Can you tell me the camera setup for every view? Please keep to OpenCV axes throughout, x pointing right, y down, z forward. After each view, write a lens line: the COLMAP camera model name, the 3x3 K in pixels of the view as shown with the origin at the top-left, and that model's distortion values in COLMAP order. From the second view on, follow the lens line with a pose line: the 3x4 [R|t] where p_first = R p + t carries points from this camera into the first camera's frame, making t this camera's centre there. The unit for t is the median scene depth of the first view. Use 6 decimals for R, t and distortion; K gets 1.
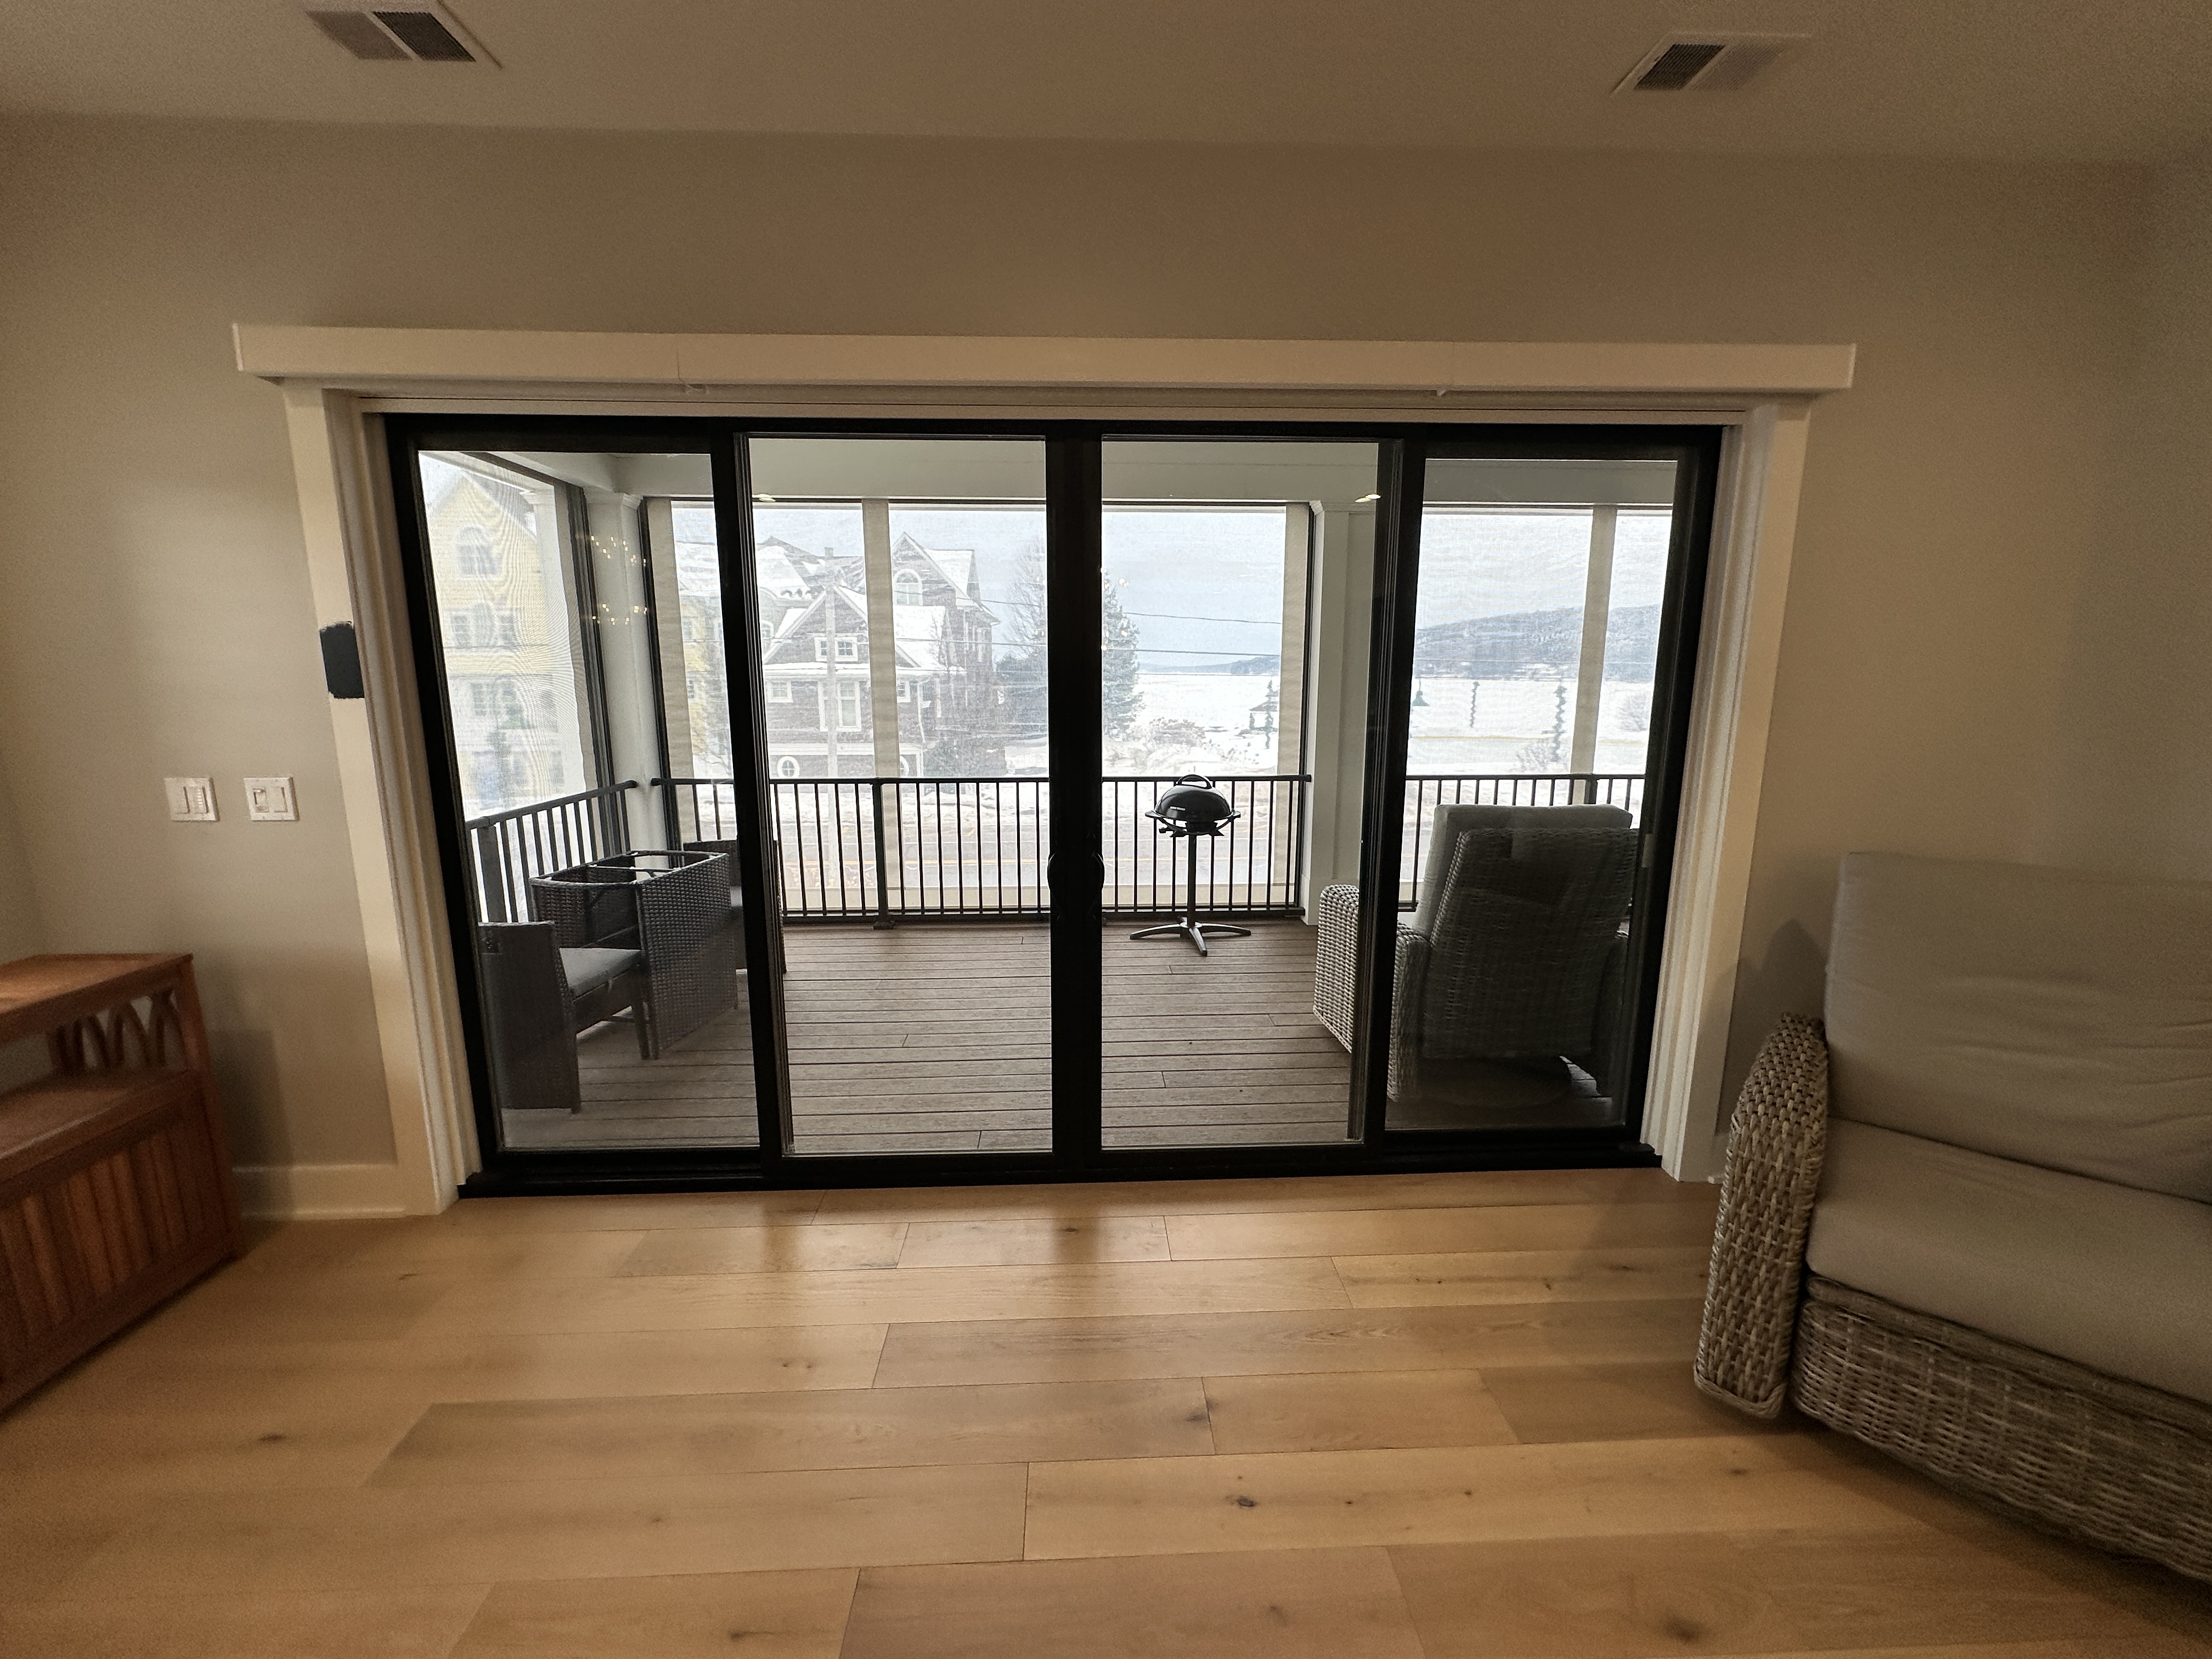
lens RADIAL K [[878.4, 0, 1105.2], [0, 878.4, 826.8], [0, 0, 1]] dist [-0.000471, -0.000272]
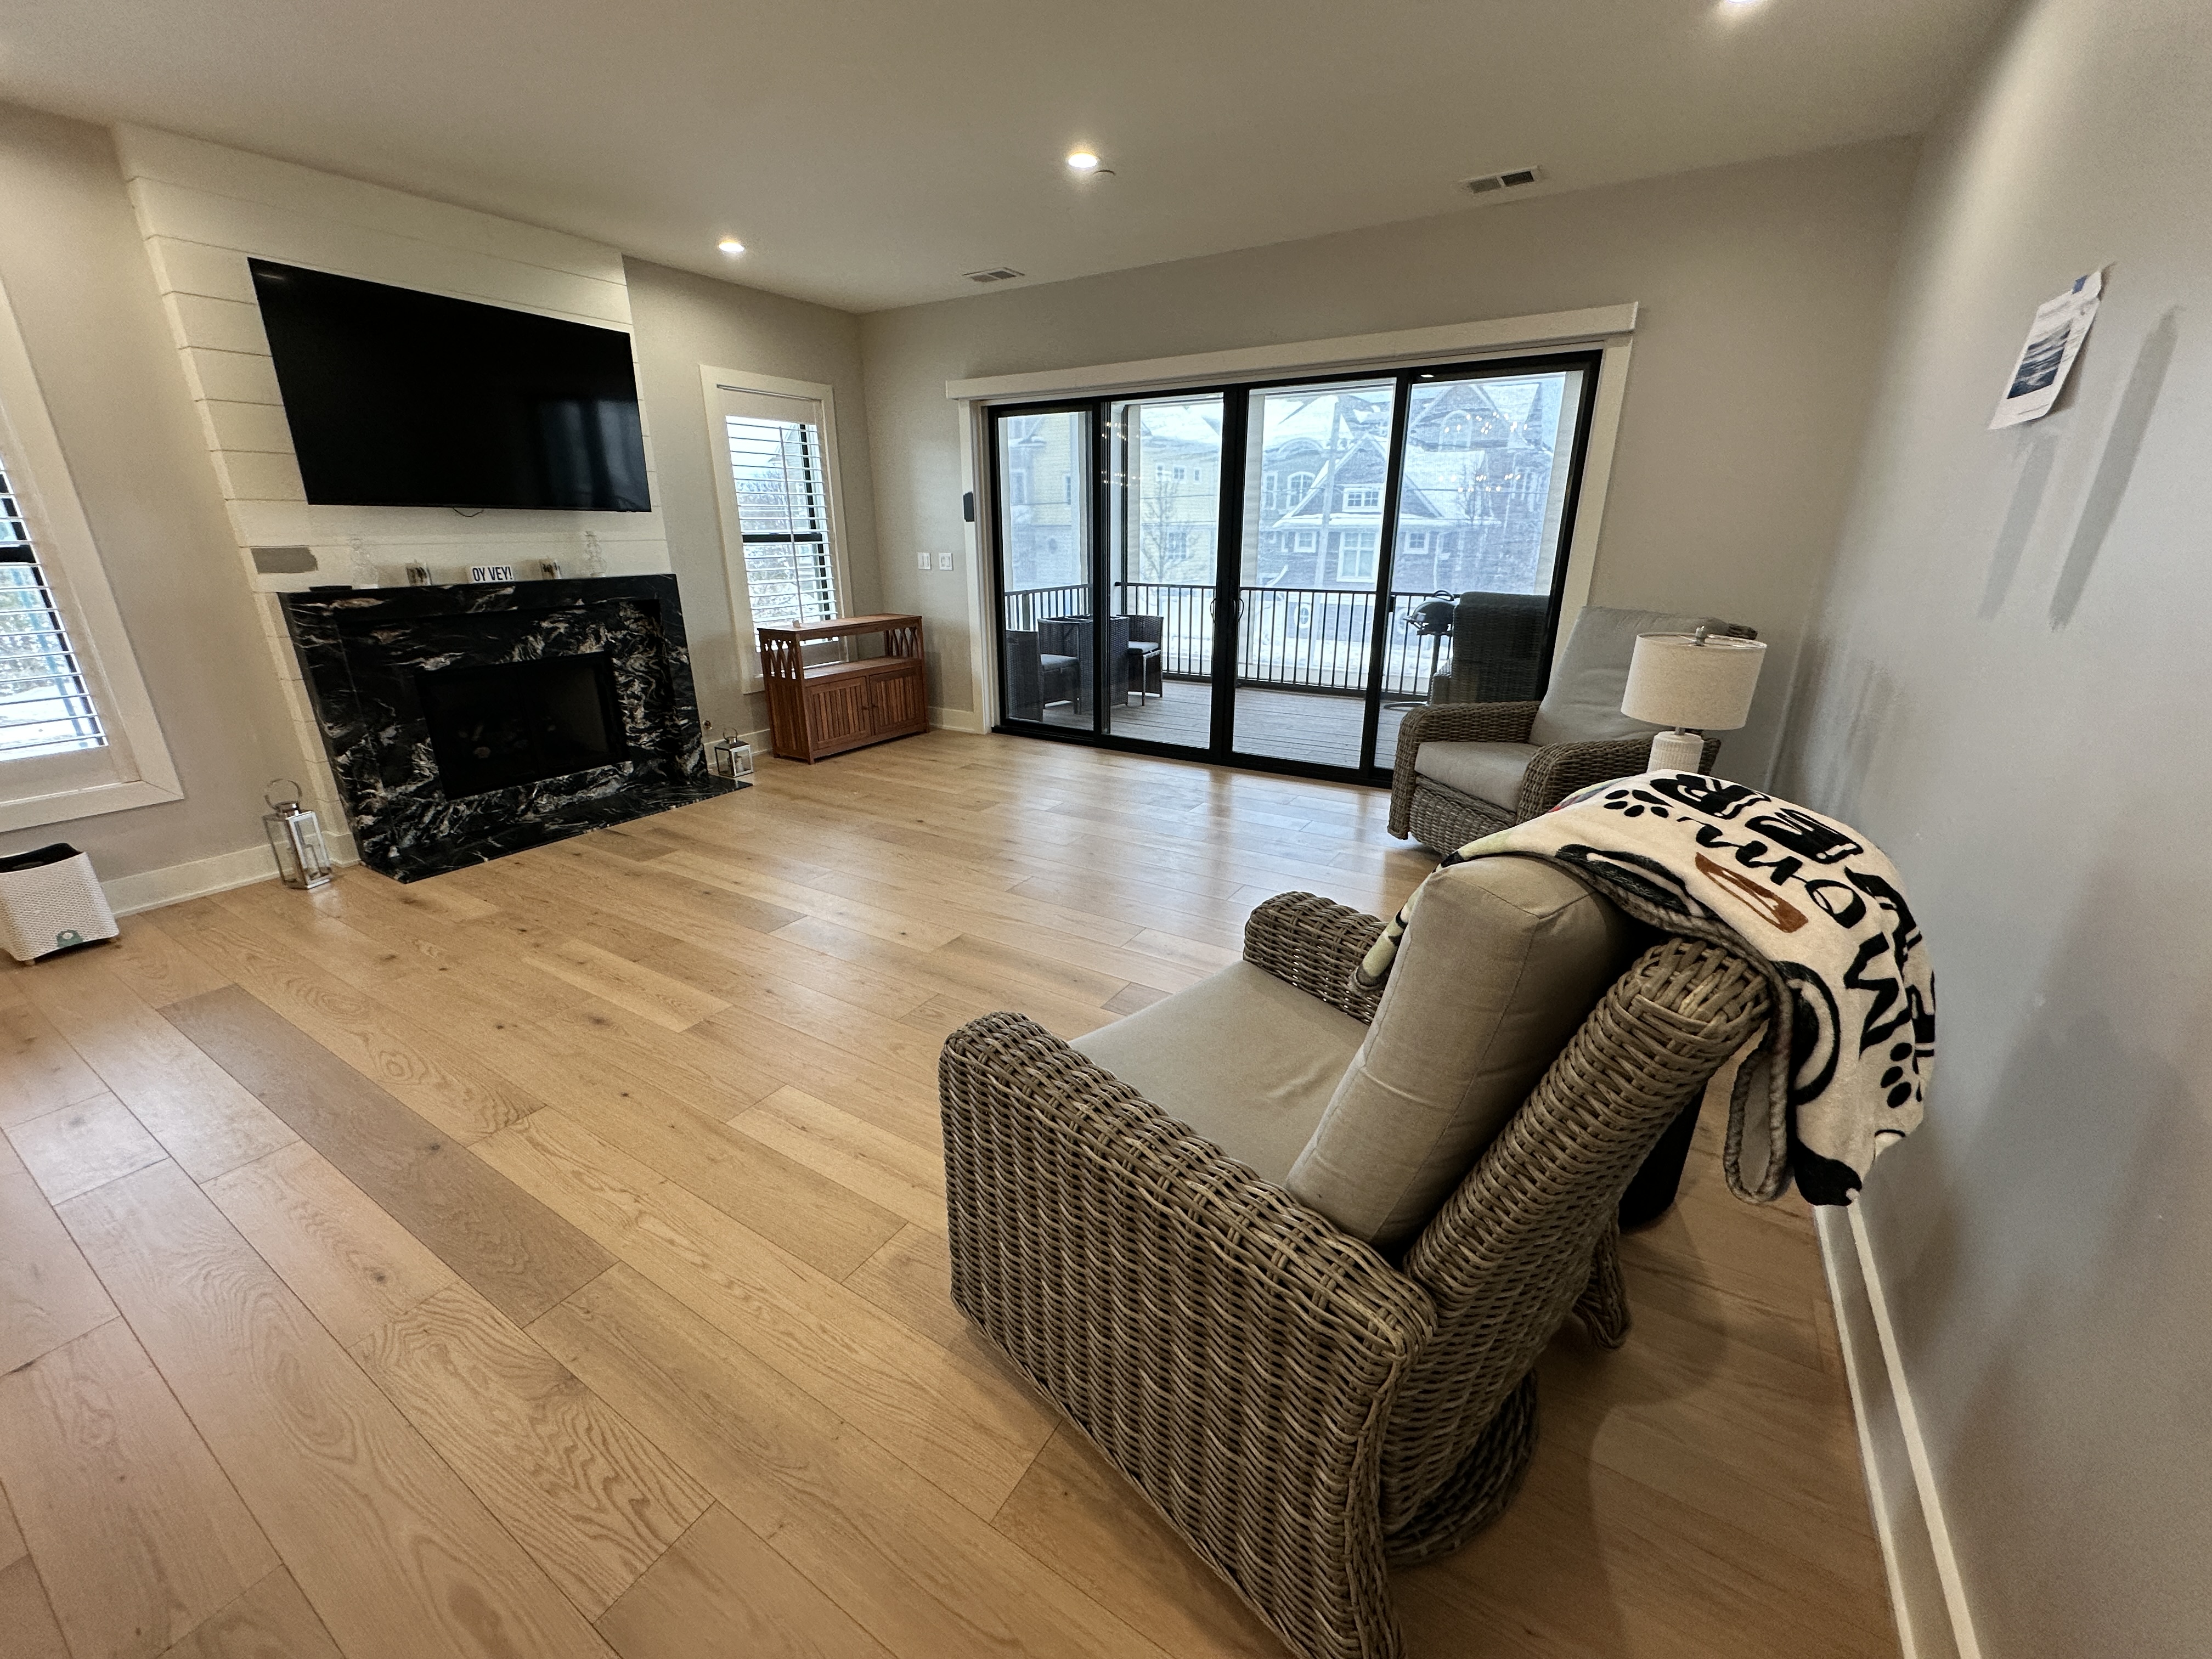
lens RADIAL K [[878.4, 0, 1106.8], [0, 878.4, 818.4], [0, 0, 1]] dist [-0.000471, -0.000272]
pose [[0.828431, 0.176441, -0.531574, 0.435532], [-0.095811, 0.979738, 0.175881, 0.093530], [0.551836, -0.094775, 0.828550, -0.437332]]
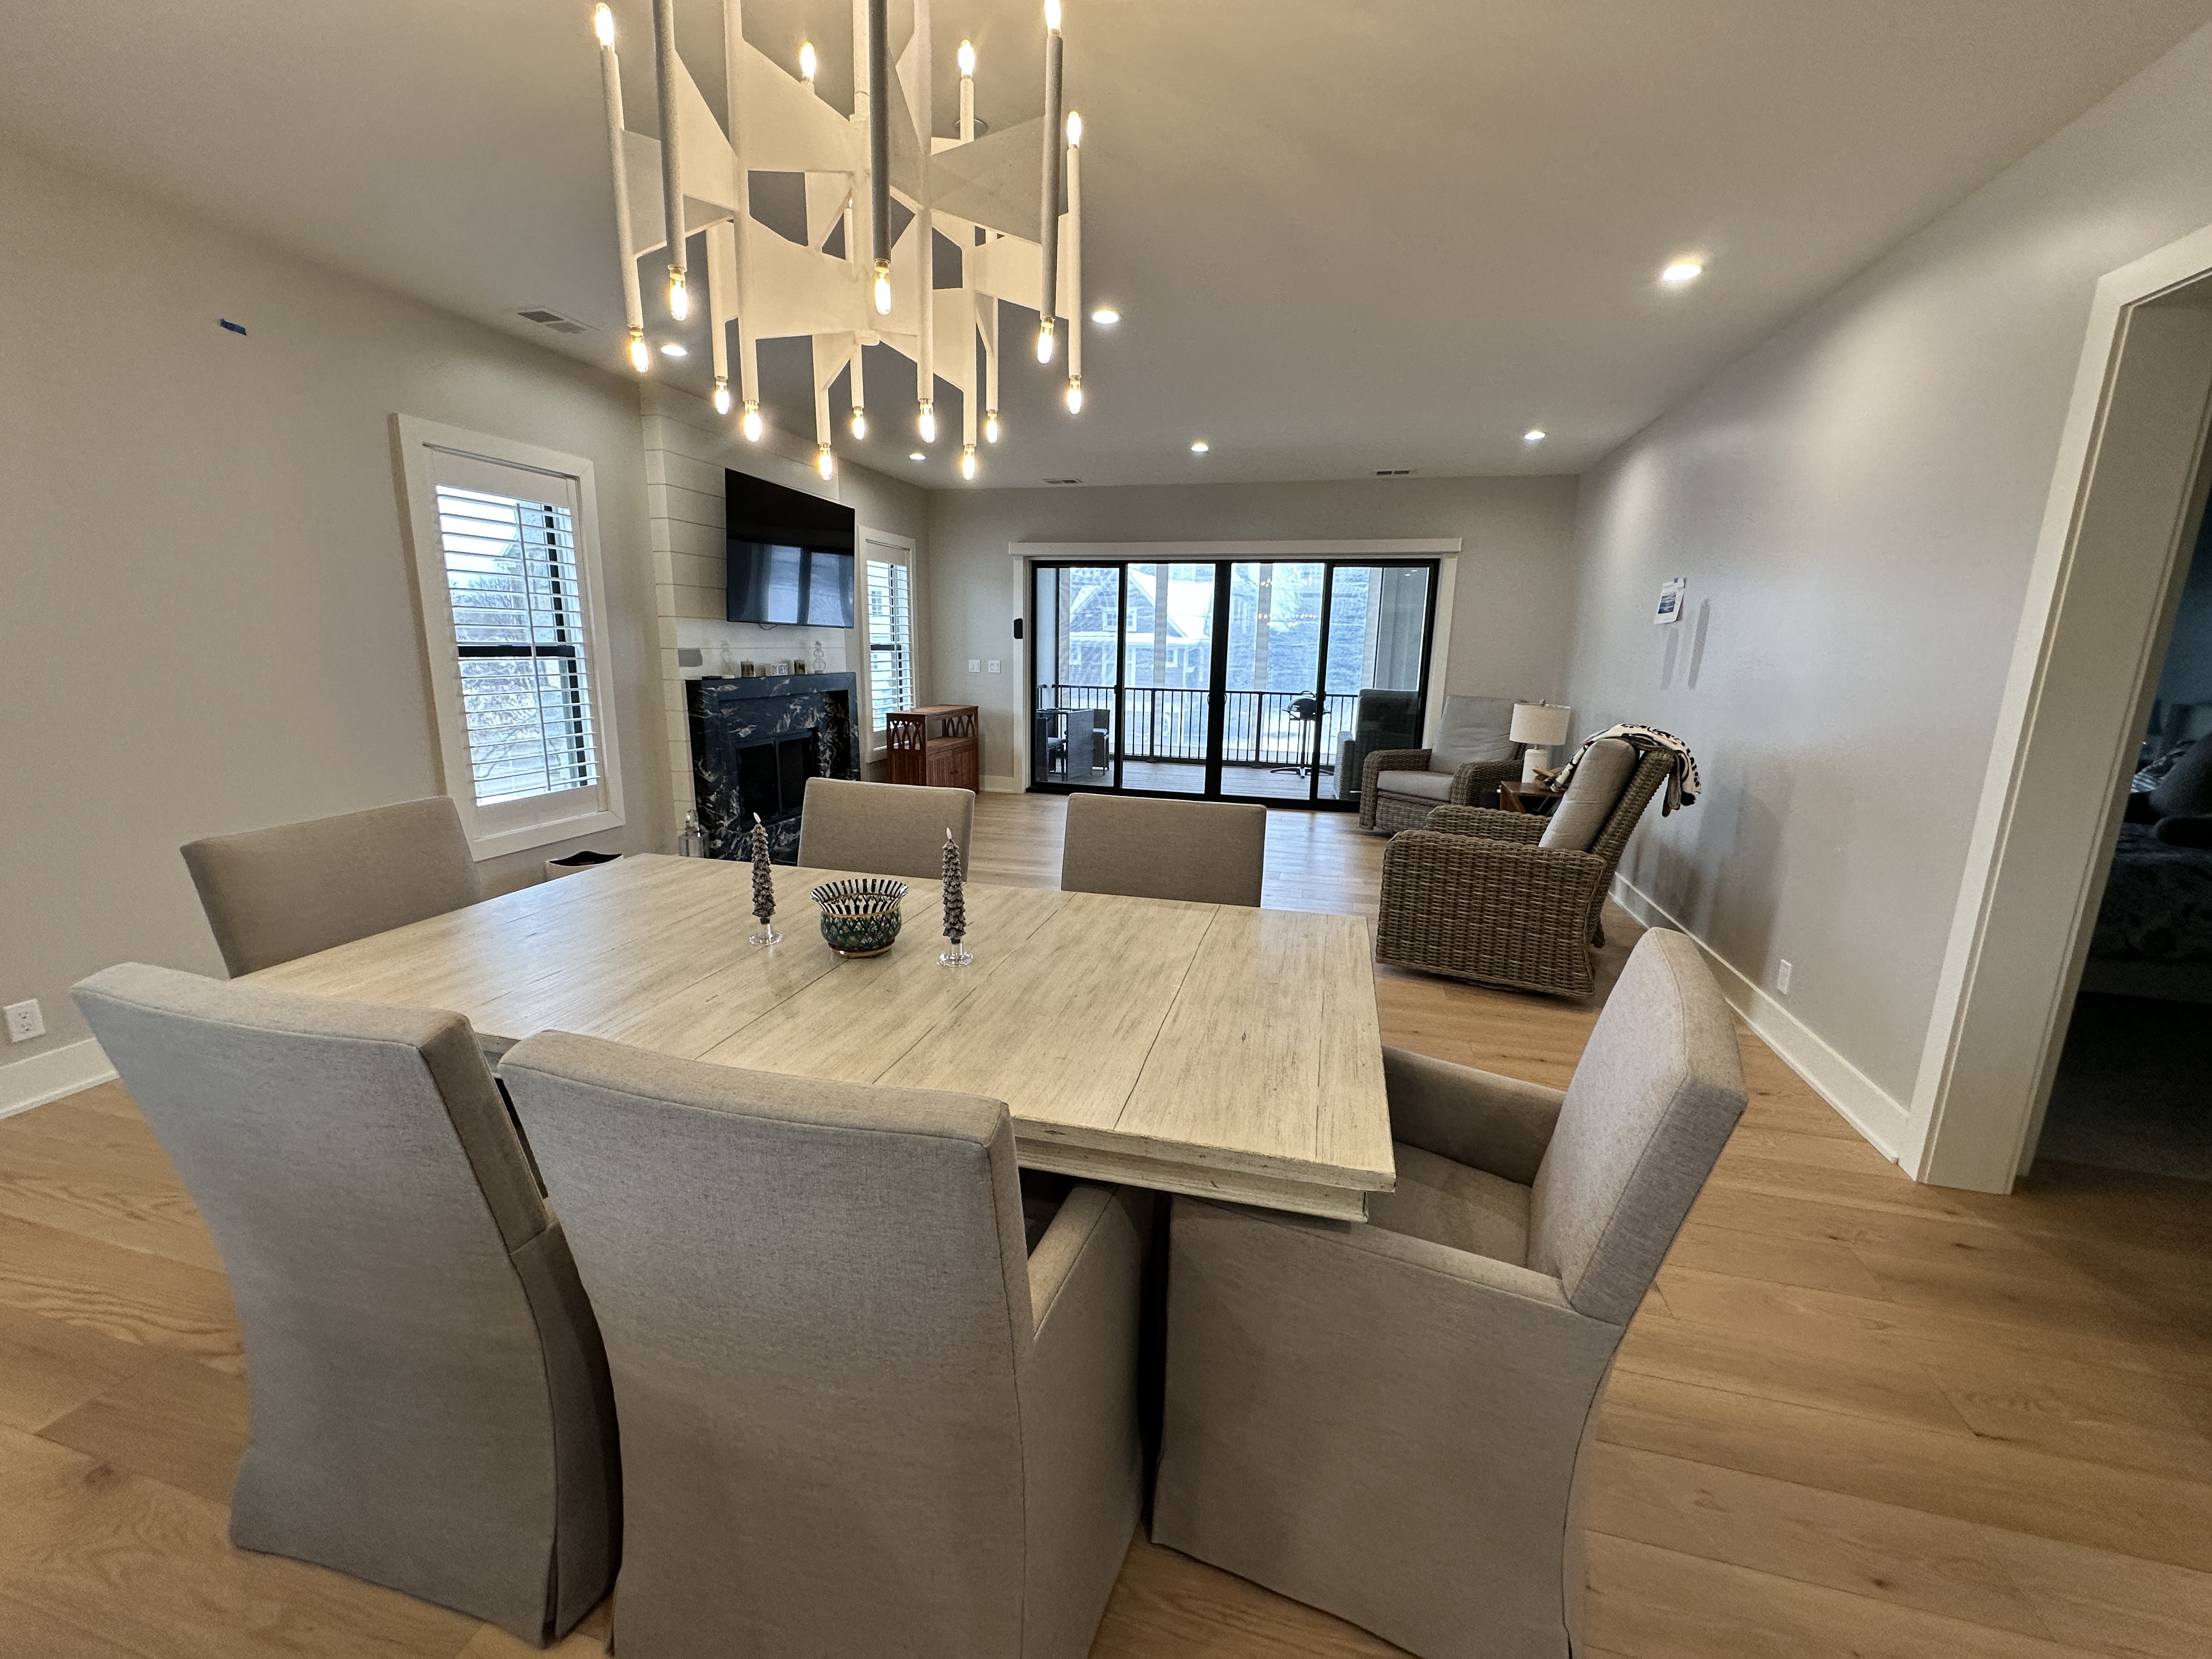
lens RADIAL K [[878.4, 0, 1107.8], [0, 878.4, 813.0], [0, 0, 1]] dist [-0.000471, -0.000272]
pose [[0.956035, 0.077071, -0.282944, 0.241436], [-0.072674, 0.997016, 0.026019, 0.189493], [0.284105, -0.004312, 0.958784, -1.000752]]
